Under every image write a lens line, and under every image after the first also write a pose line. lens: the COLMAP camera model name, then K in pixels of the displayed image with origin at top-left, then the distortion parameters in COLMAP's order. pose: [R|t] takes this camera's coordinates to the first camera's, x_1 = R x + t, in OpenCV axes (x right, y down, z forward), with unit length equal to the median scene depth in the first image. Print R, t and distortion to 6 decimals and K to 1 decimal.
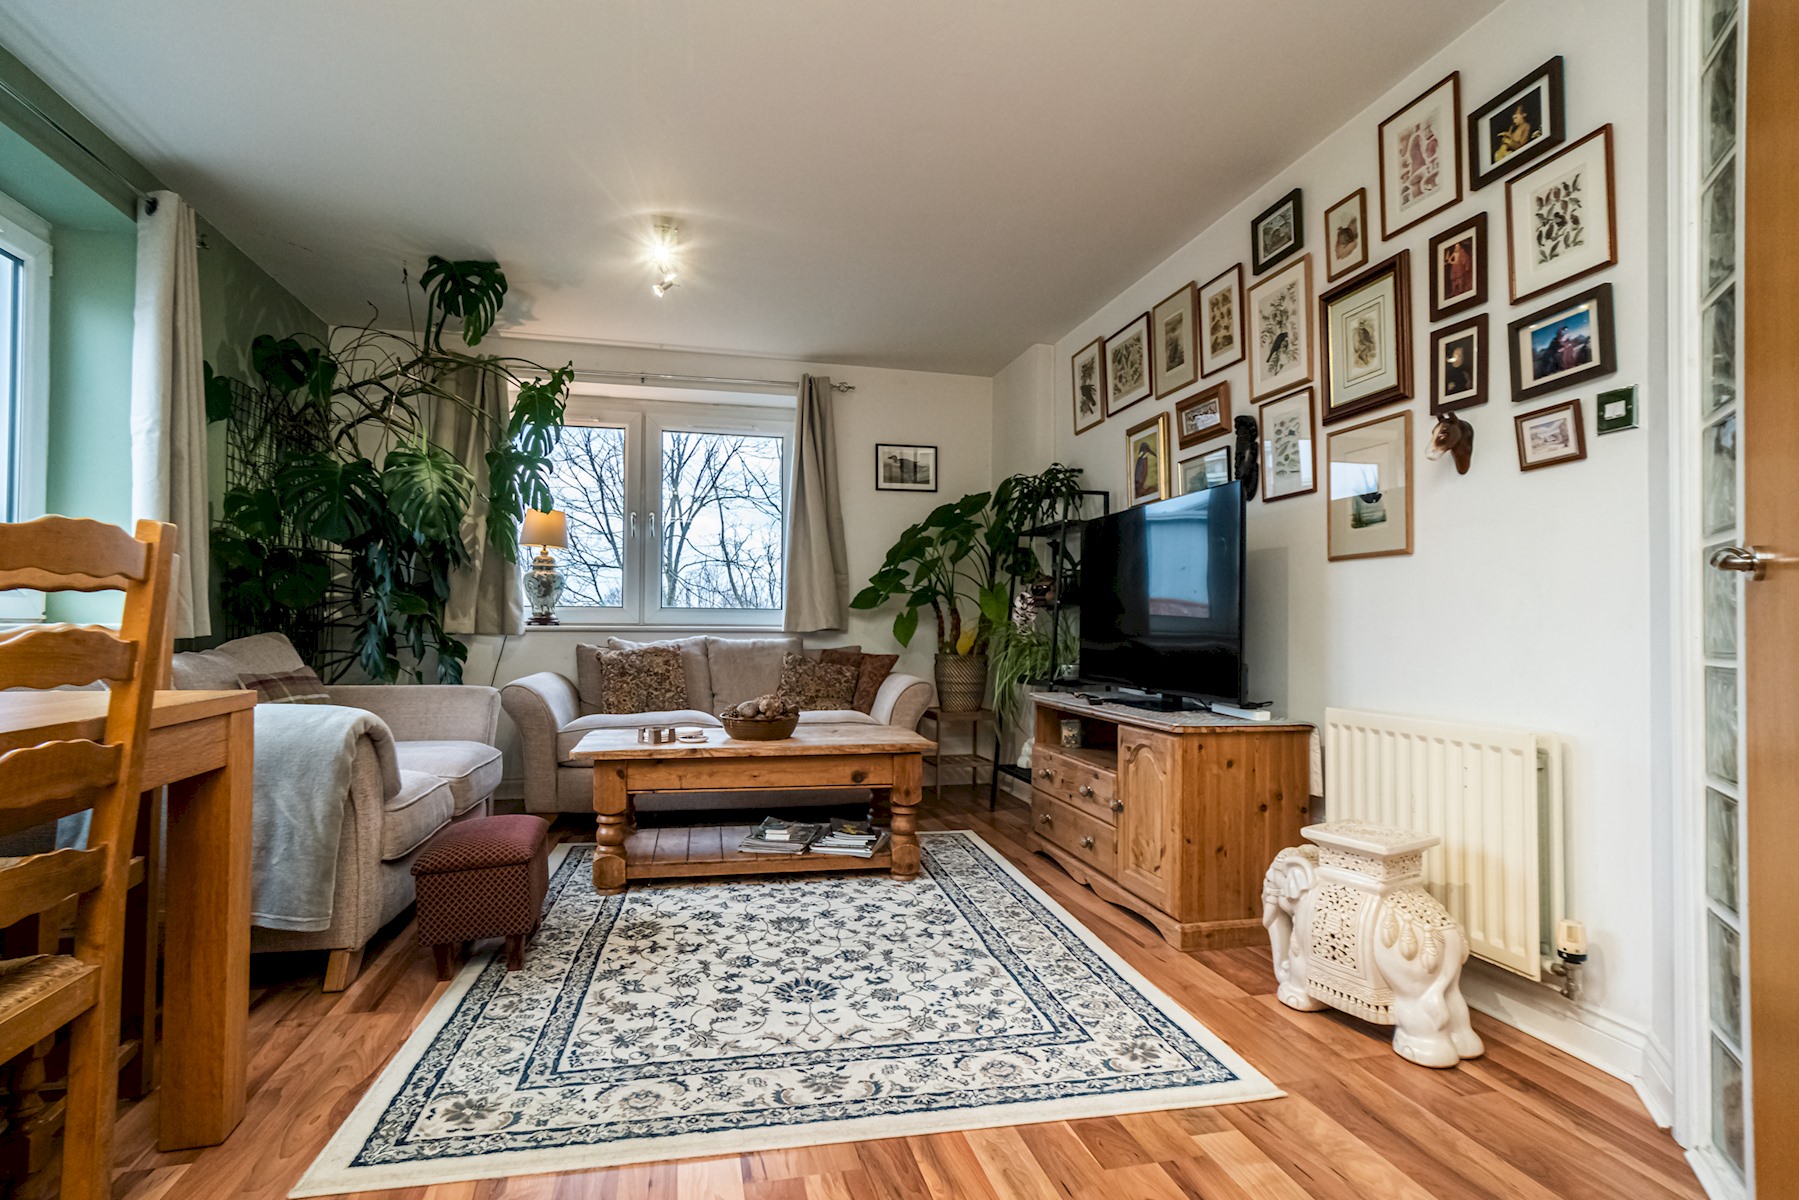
lens RADIAL K [[912.7, 0, 904.9], [0, 912.7, 613.8], [0, 0, 1]] dist [-0.002836, 0.000941]
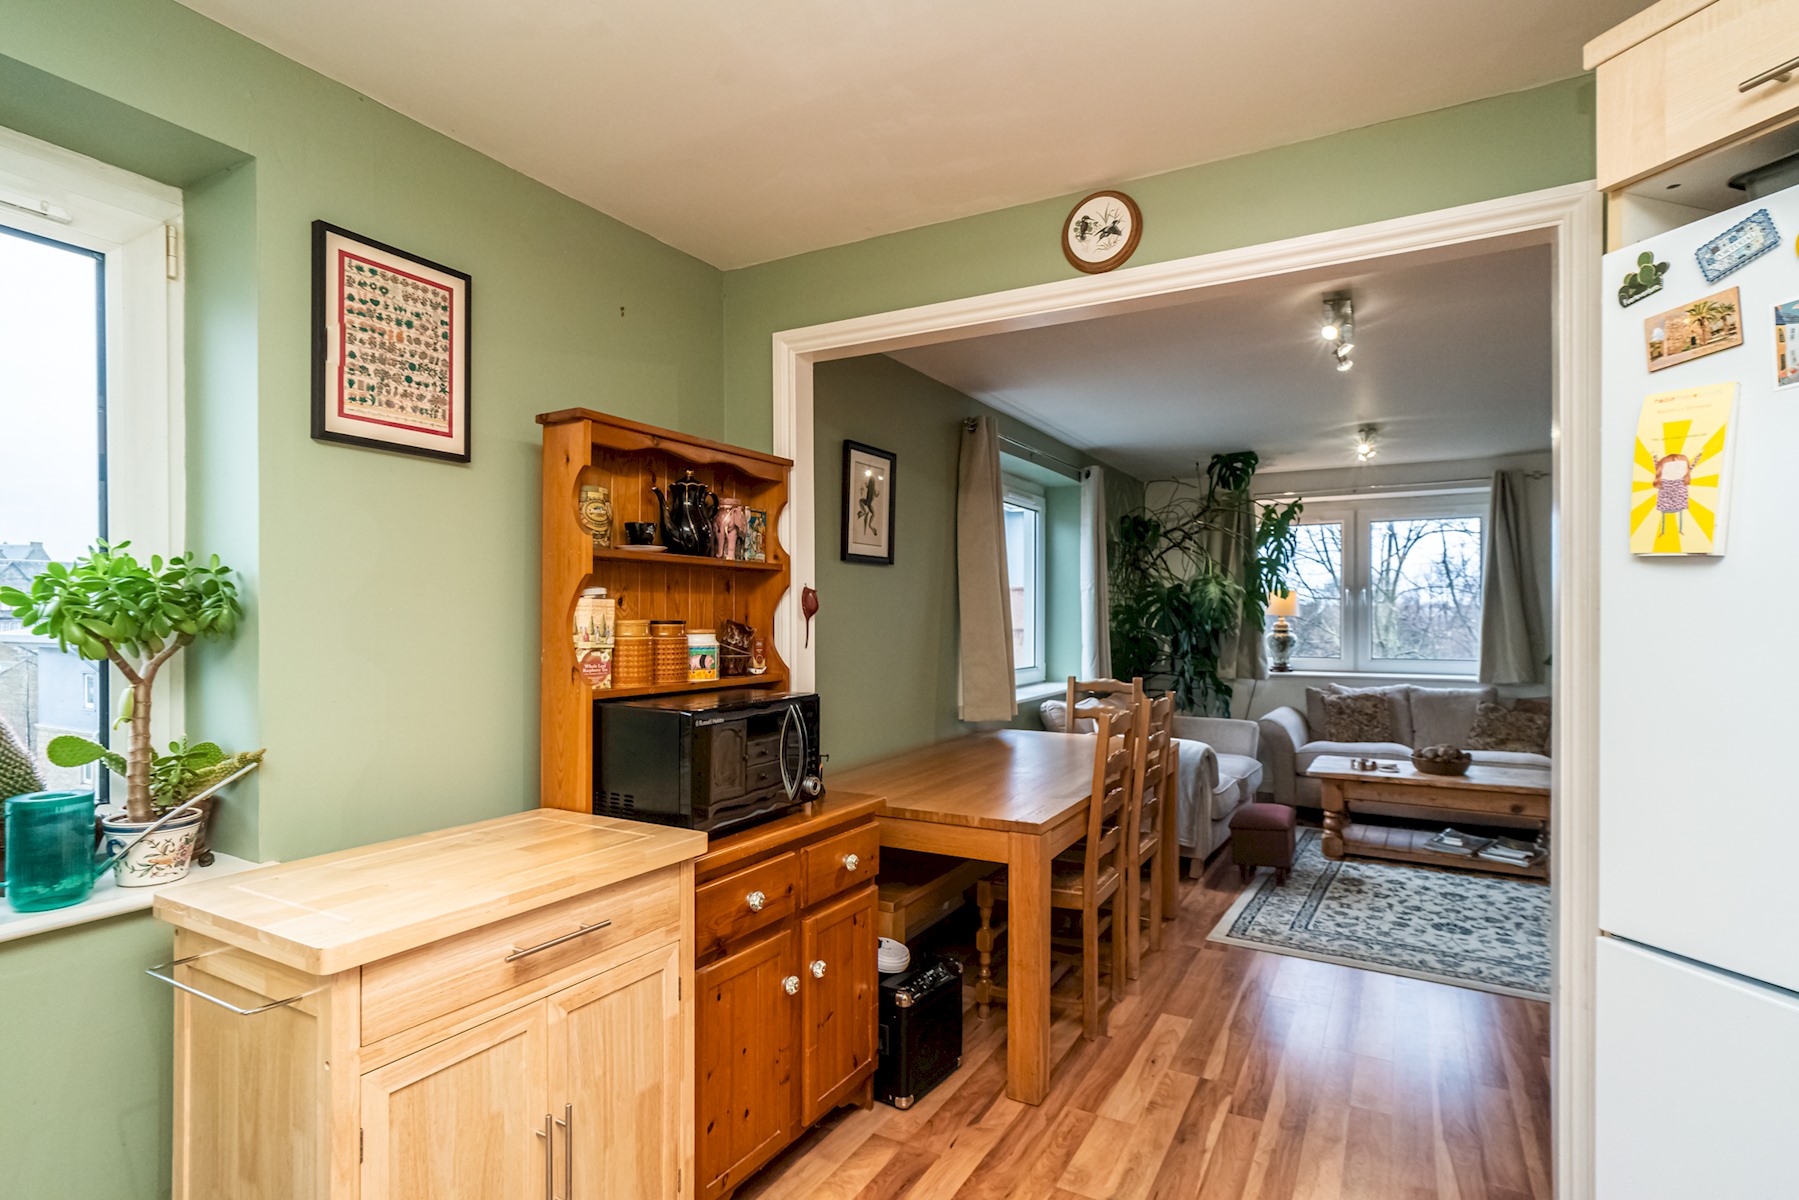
lens RADIAL K [[929.7, 0, 899.1], [0, 929.7, 621.0], [0, 0, 1]] dist [-0.000247, 0.001715]
pose [[0.734147, -0.000930, -0.678990, 0.269335], [0.017276, 0.999701, 0.017310, -0.184431], [0.678771, -0.024438, 0.733943, -0.837148]]
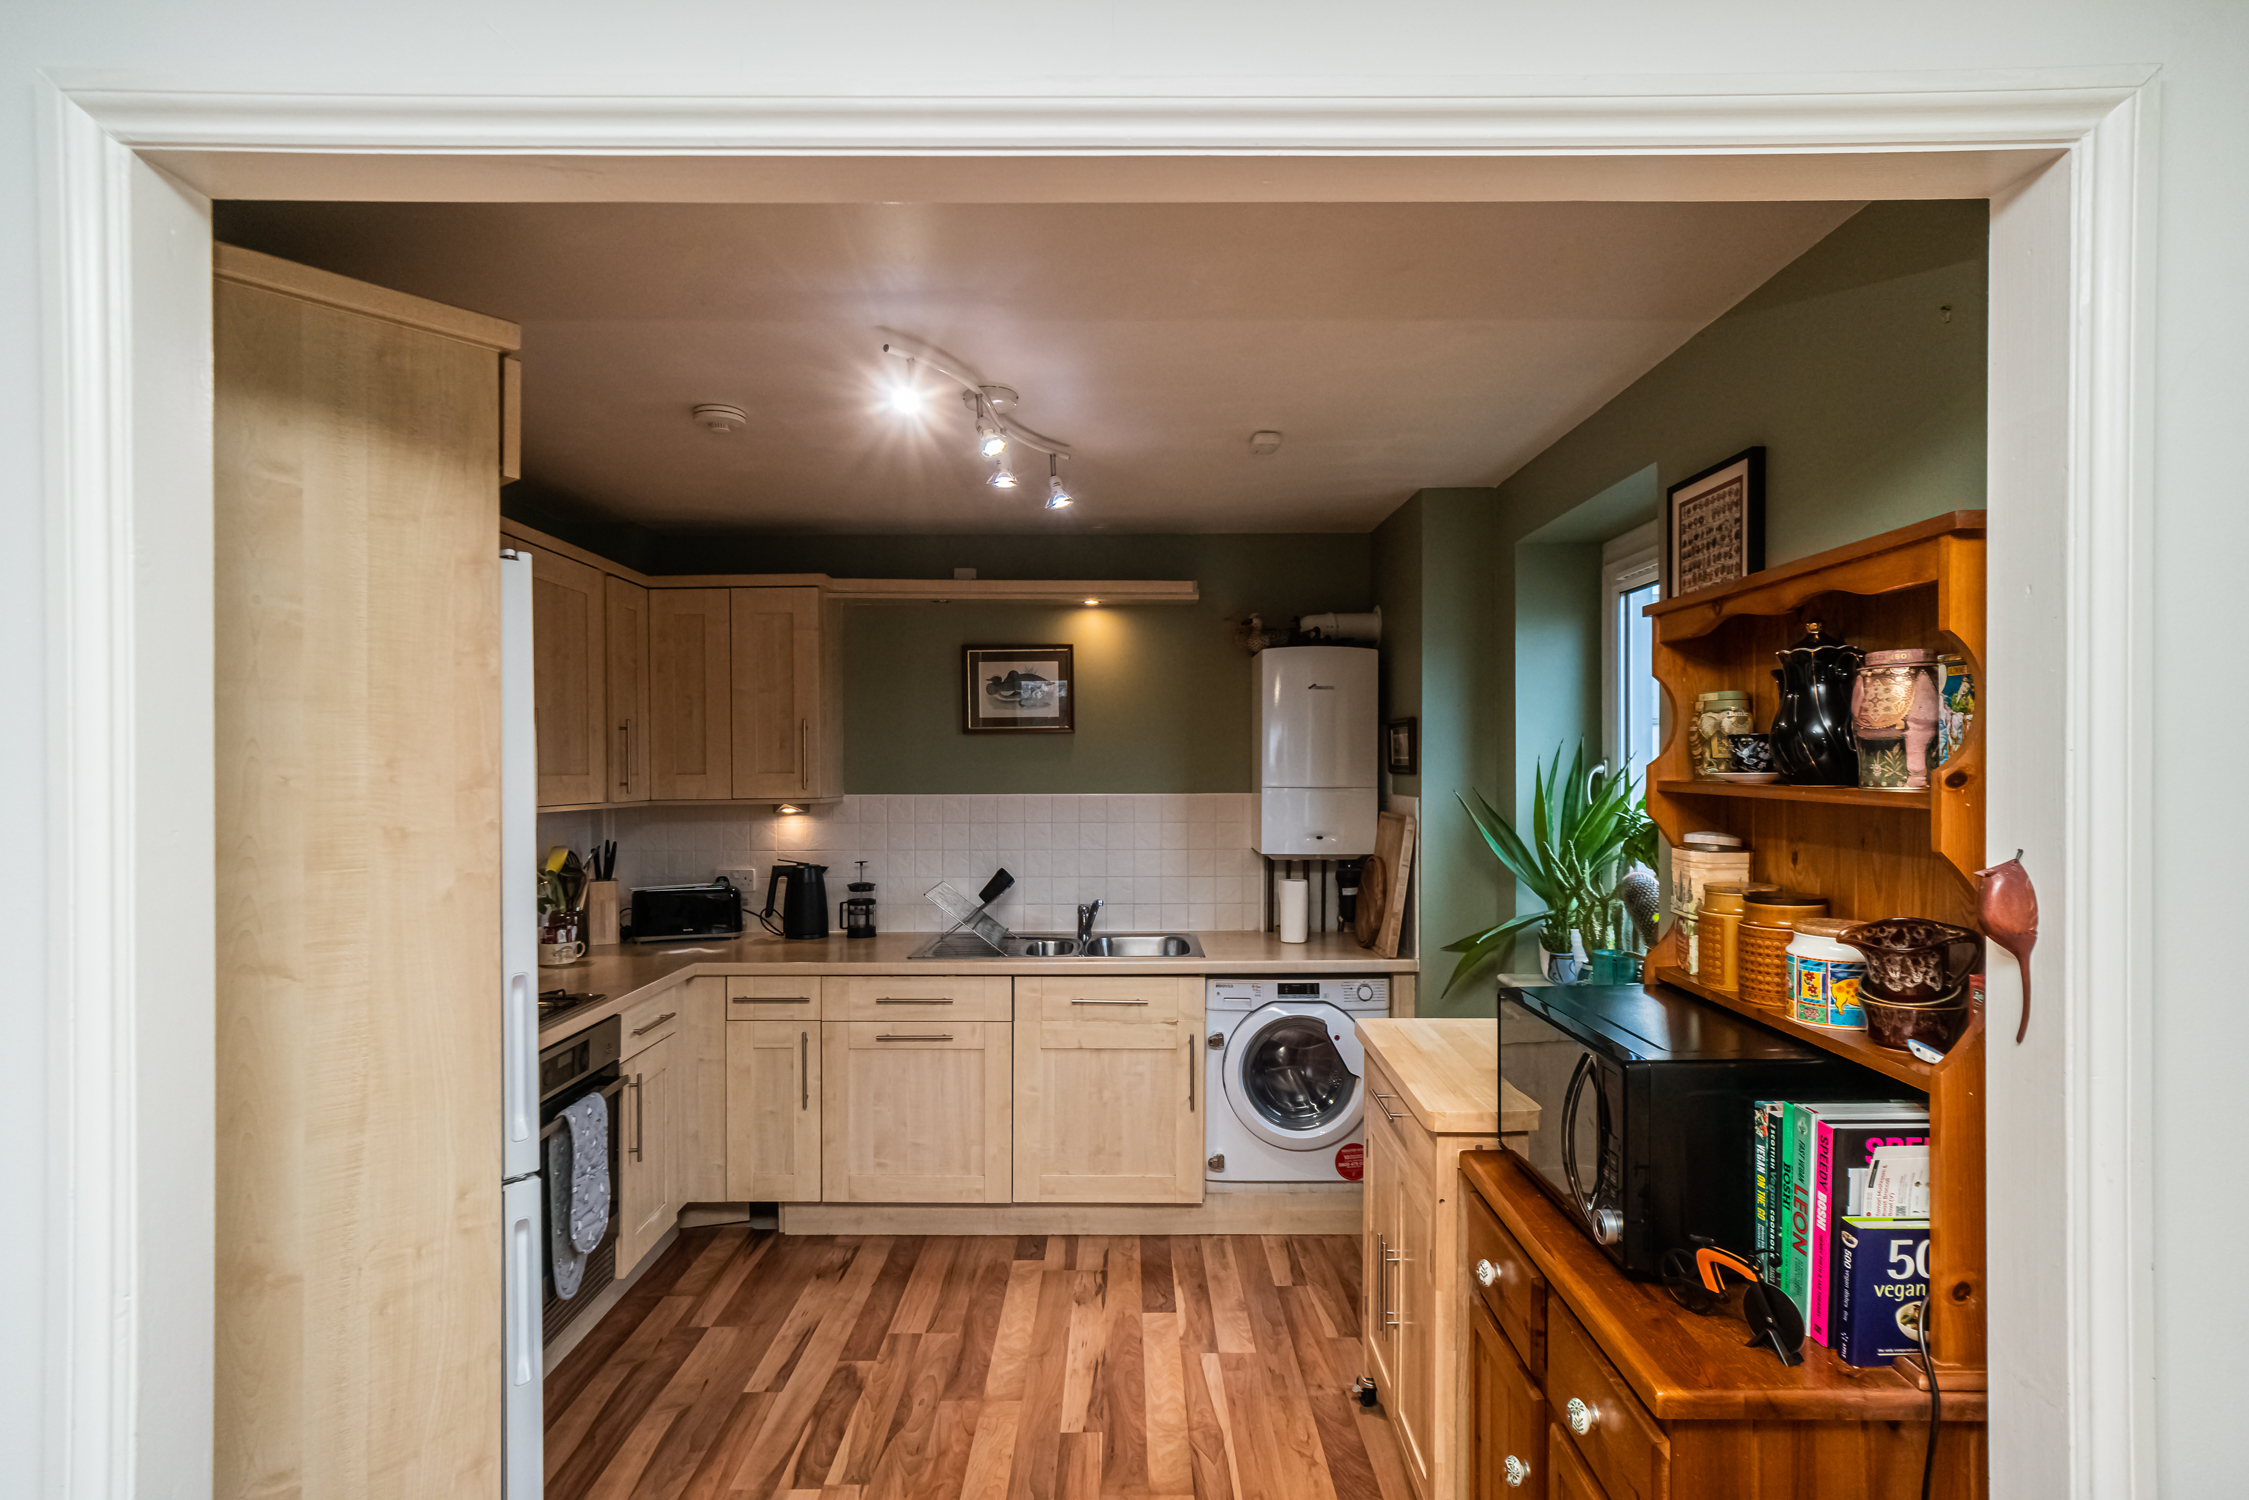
lens RADIAL K [[1150.1, 0, 1125.3], [0, 1150.1, 764.1], [0, 0, 1]] dist [-0.000678, 0.002496]
pose [[-0.969936, -0.002295, 0.243348, -0.297202], [-0.006789, 0.999821, -0.017632, -0.234915], [-0.243264, -0.018754, -0.969779, 0.364953]]
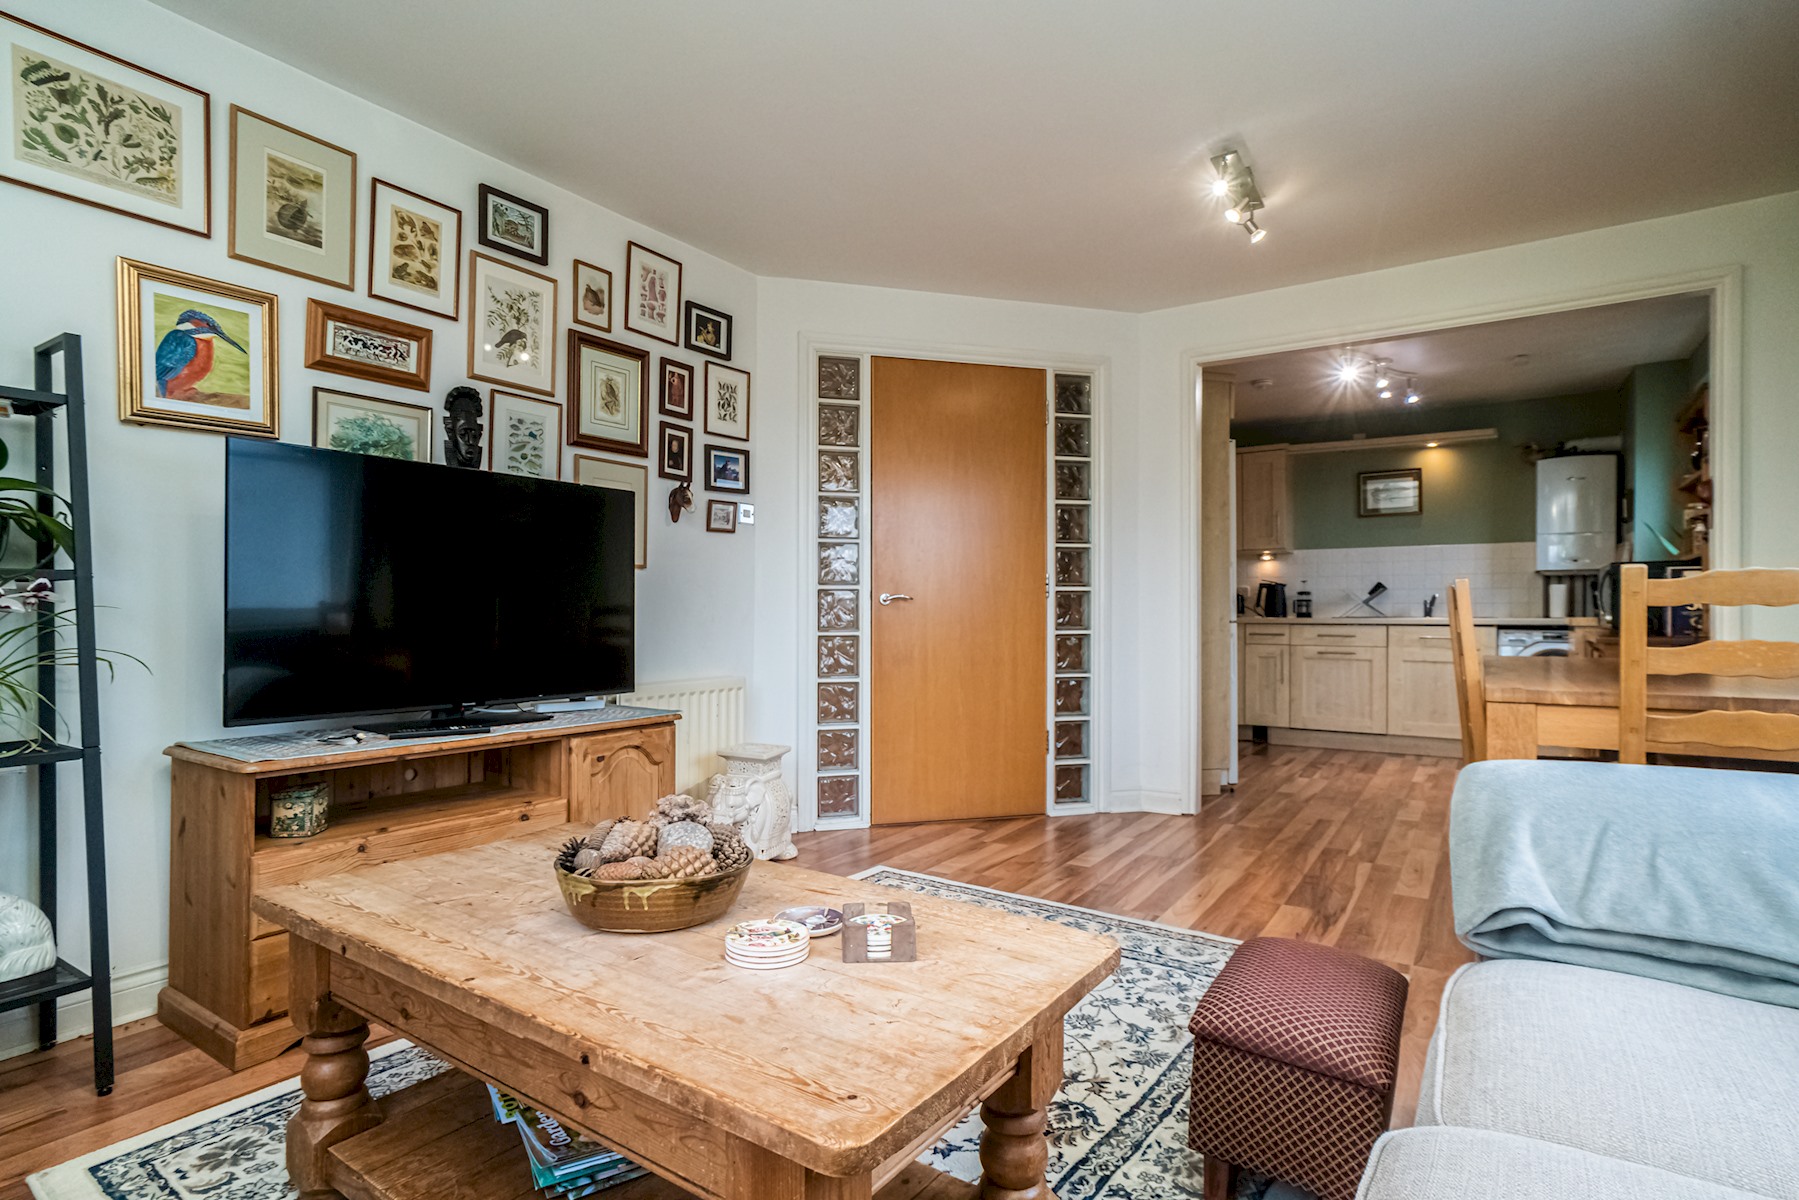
lens RADIAL K [[898.7, 0, 905.5], [0, 898.7, 602.9], [0, 0, 1]] dist [-0.003228, 0.001568]
pose [[-0.679798, -0.000380, 0.733399, -0.673398], [-0.016872, 0.999743, -0.015121, 0.000507], [-0.733205, -0.022653, -0.679630, 1.511357]]
